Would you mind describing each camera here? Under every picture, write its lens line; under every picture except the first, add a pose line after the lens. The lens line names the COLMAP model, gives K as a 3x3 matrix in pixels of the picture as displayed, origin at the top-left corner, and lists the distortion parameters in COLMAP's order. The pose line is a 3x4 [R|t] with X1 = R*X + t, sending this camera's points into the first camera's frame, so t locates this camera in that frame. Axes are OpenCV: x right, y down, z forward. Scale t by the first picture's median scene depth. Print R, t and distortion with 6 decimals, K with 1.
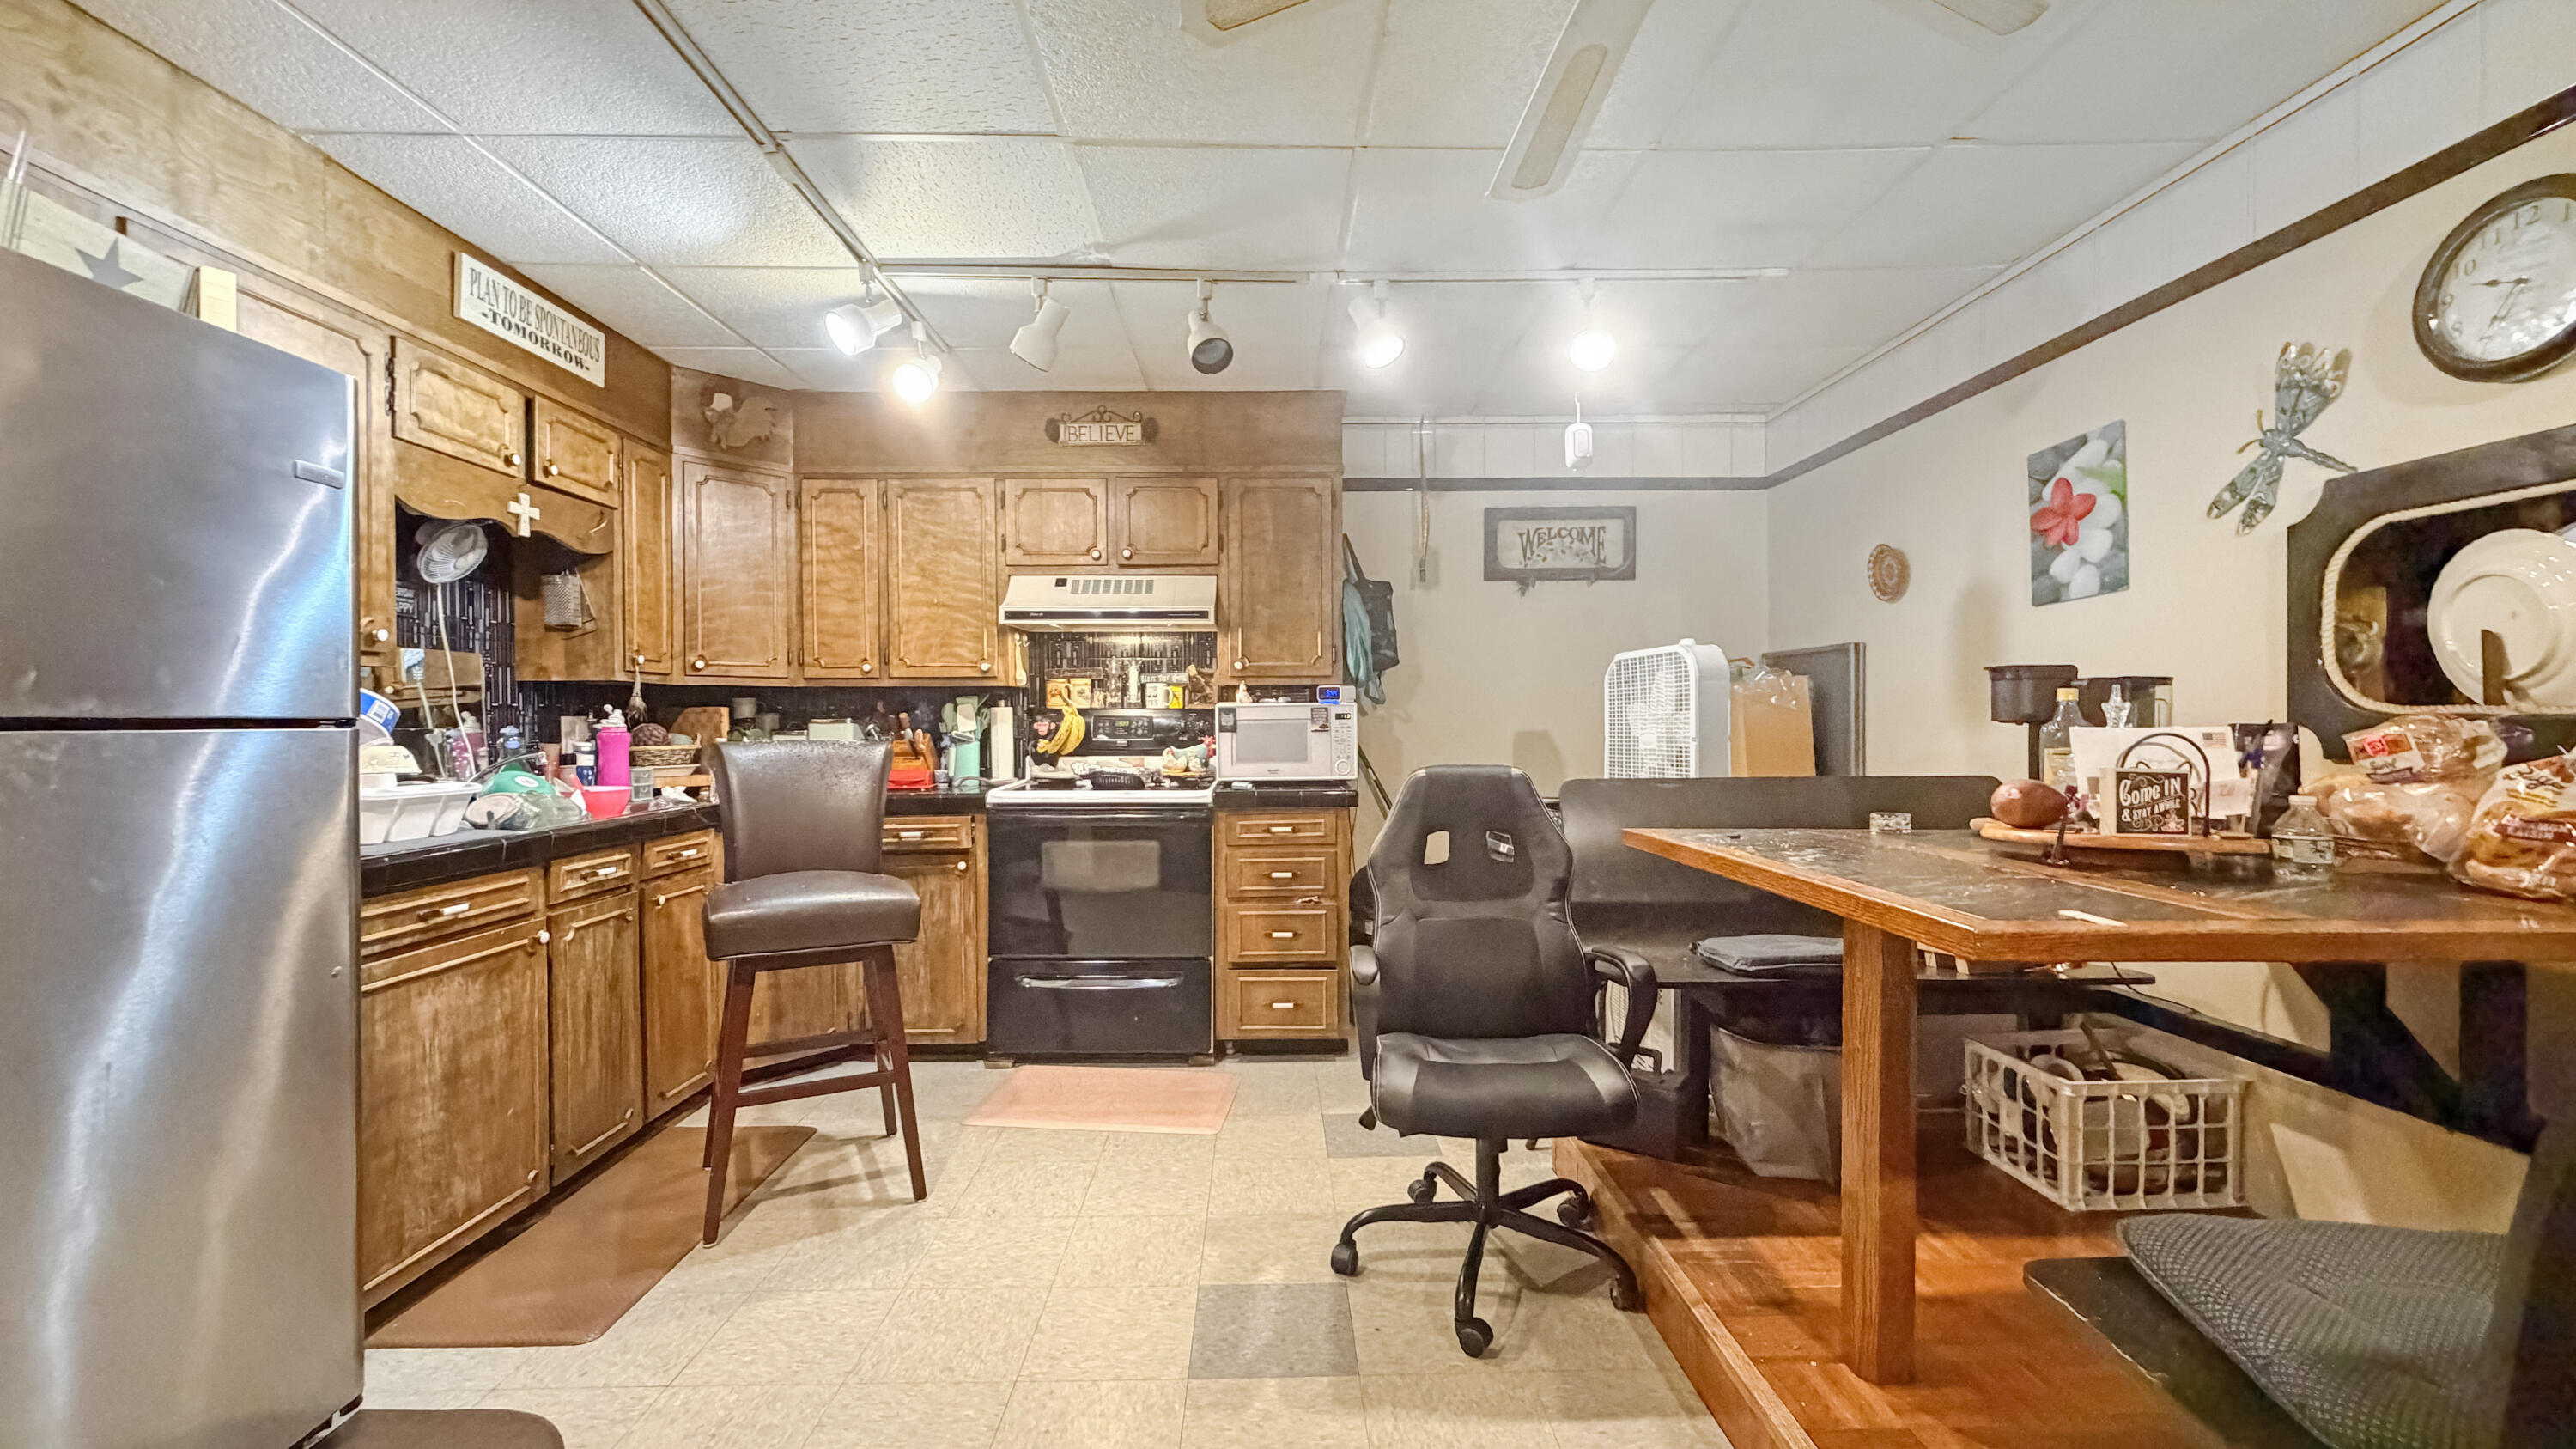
lens RADIAL K [[1035.0, 0, 1285.0], [0, 1035.0, 732.0], [0, 0, 1]] dist [-0.001152, -0.000436]
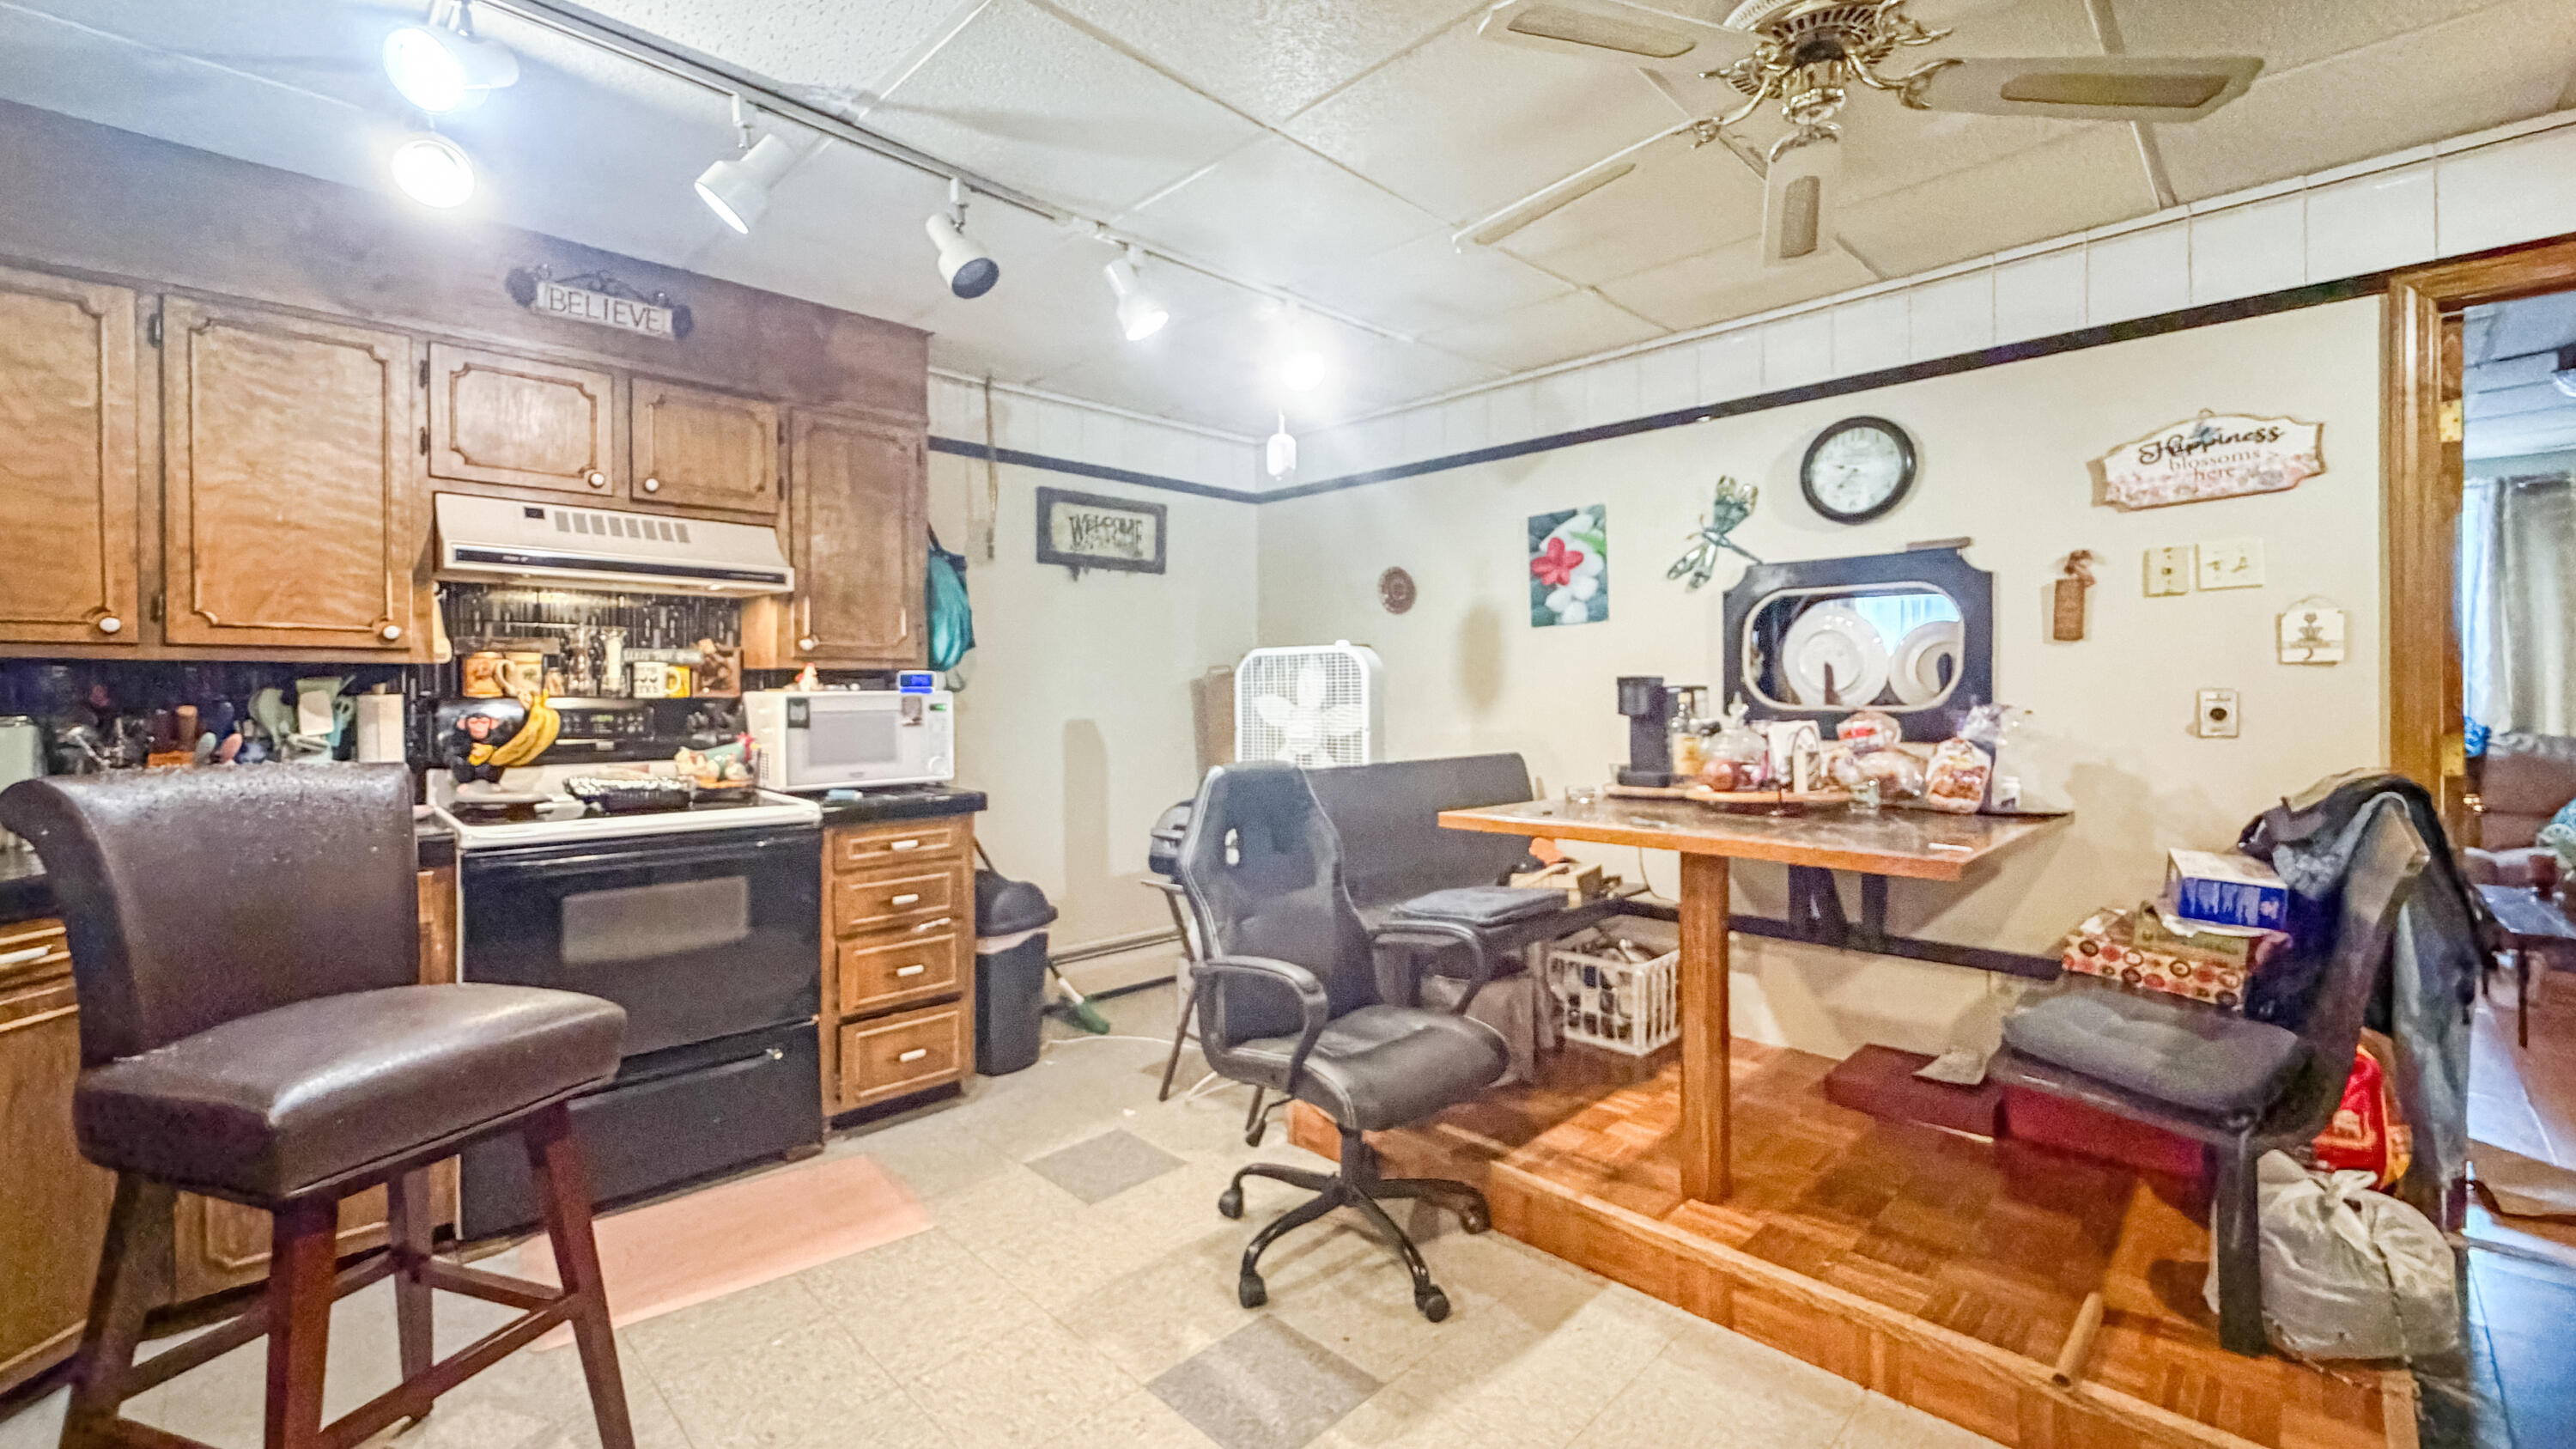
lens RADIAL K [[1045.2, 0, 1282.9], [0, 1045.2, 699.3], [0, 0, 1]] dist [0.000465, -0.000033]
pose [[0.722548, -0.001336, 0.691319, -0.343609], [0.006903, 0.999962, -0.005282, -0.015486], [-0.691286, 0.008589, 0.722530, 0.168174]]
